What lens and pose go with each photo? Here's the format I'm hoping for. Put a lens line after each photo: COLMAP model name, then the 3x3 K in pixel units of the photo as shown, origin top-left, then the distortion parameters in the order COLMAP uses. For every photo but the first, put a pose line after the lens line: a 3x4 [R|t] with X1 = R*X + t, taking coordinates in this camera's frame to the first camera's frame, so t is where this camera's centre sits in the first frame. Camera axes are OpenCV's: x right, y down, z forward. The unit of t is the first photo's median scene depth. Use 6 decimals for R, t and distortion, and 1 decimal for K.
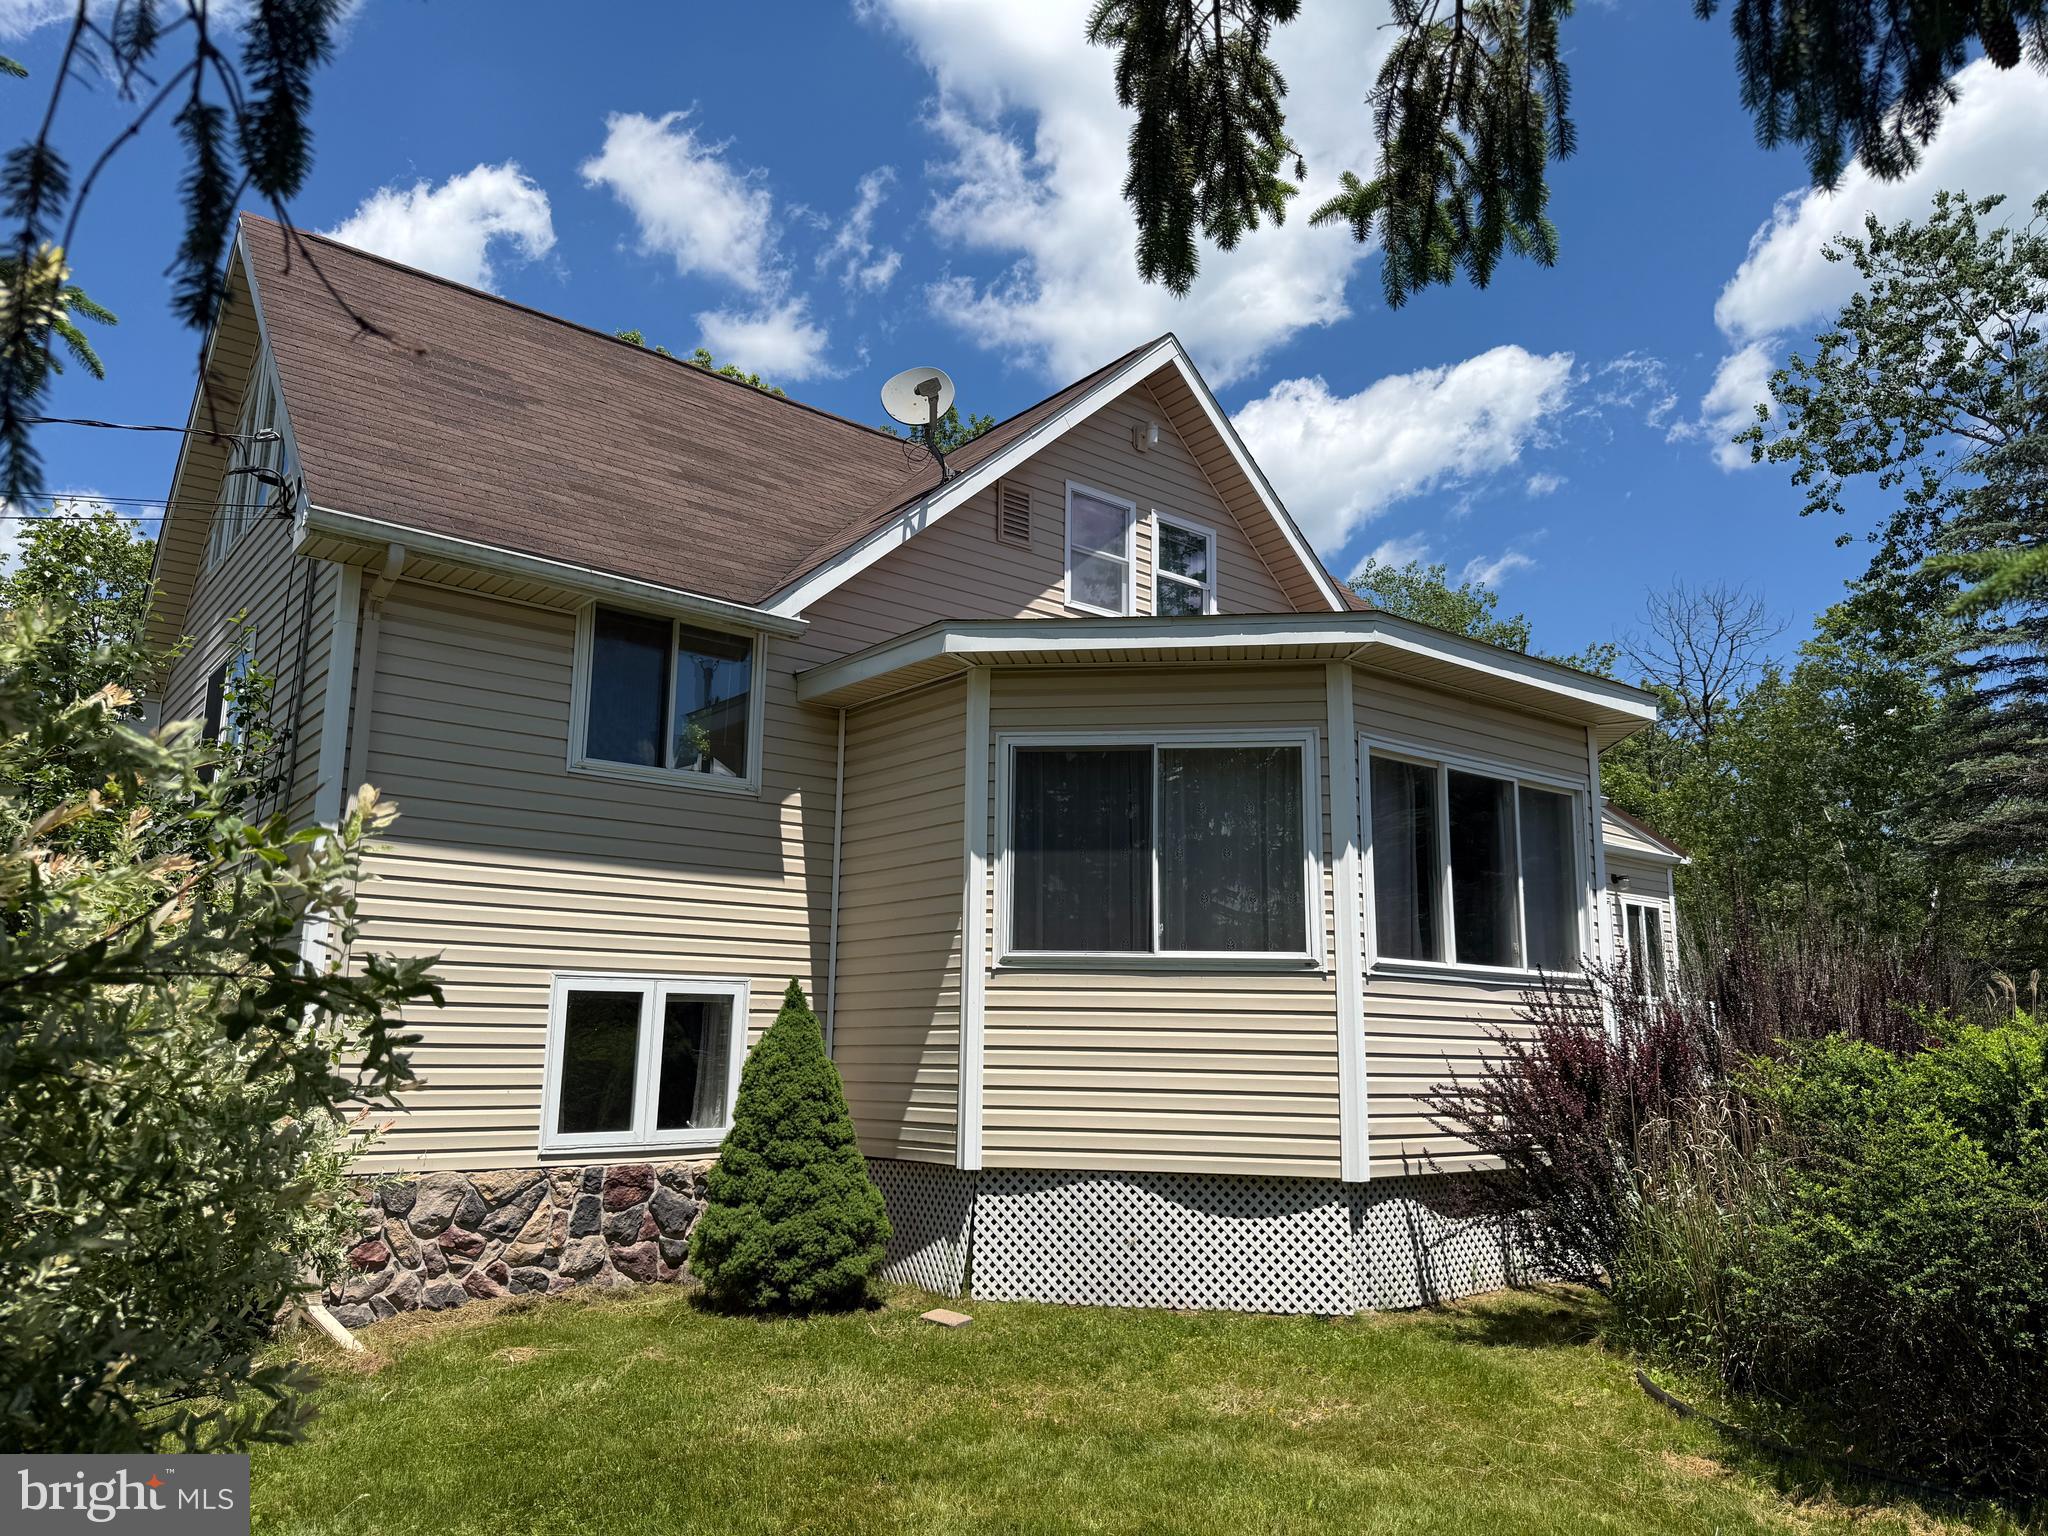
lens RADIAL K [[1450.2, 0, 1024.0], [0, 1450.2, 768.0], [0, 0, 1]] dist [0.111626, -0.230434]
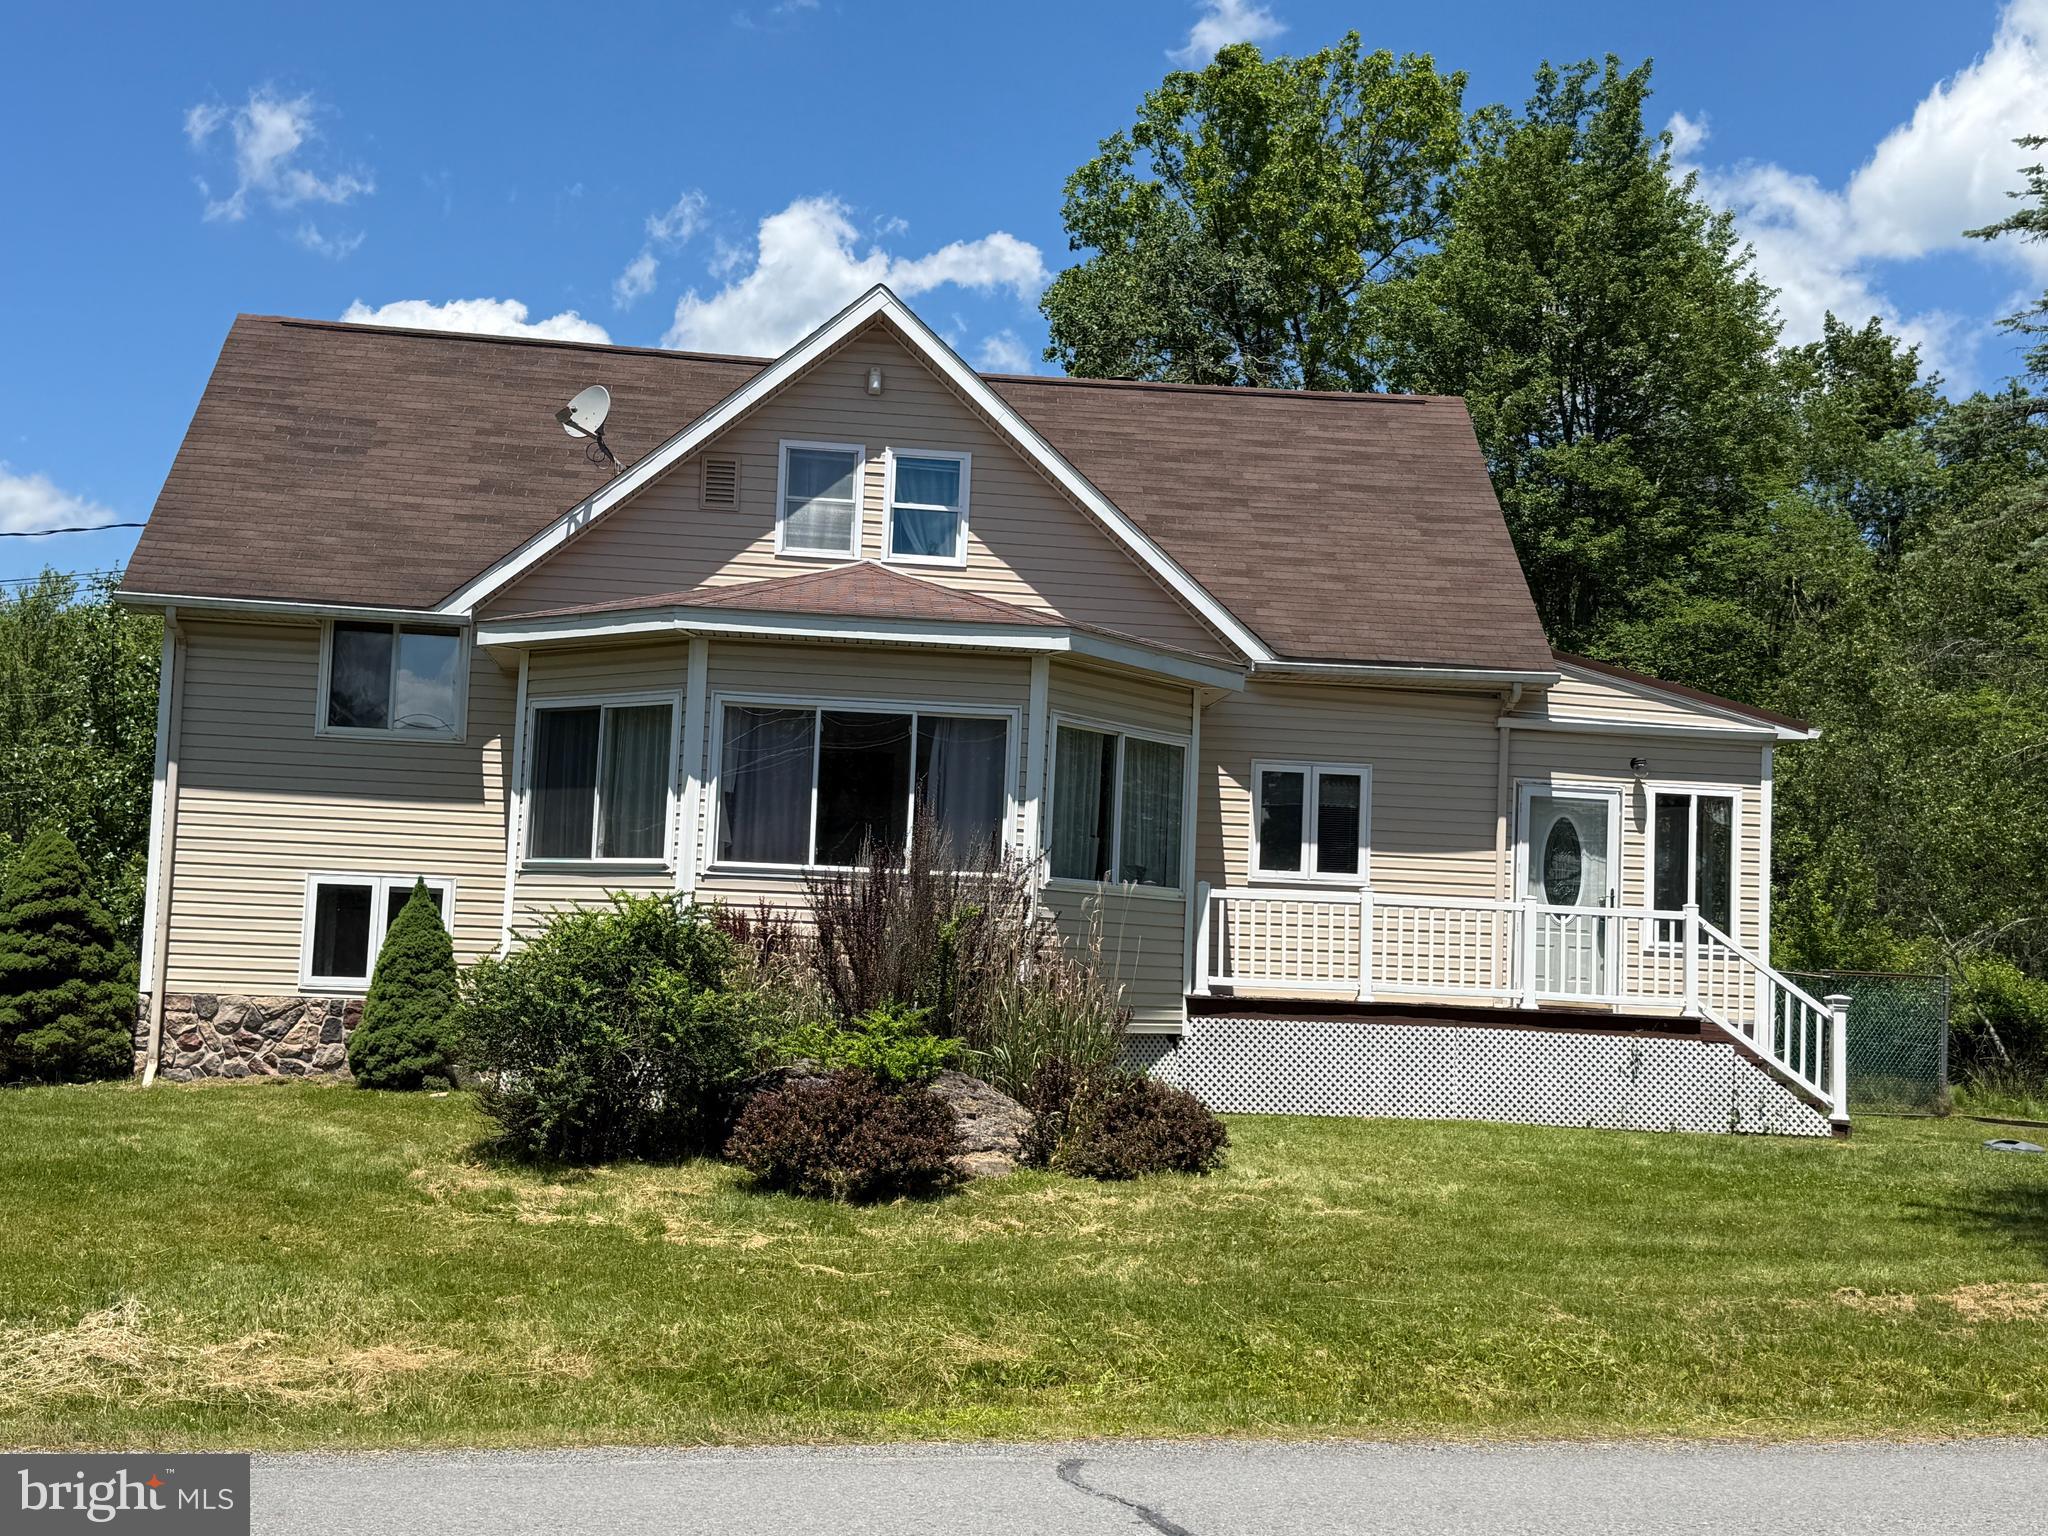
lens RADIAL K [[2462.1, 0, 1024.0], [0, 2462.1, 768.0], [0, 0, 1]] dist [-0.006088, 0.504901]
pose [[0.831001, -0.021104, -0.555871, 1.718776], [0.074383, 0.994522, 0.073442, -0.098955], [0.551276, -0.102378, 0.828018, -0.690949]]
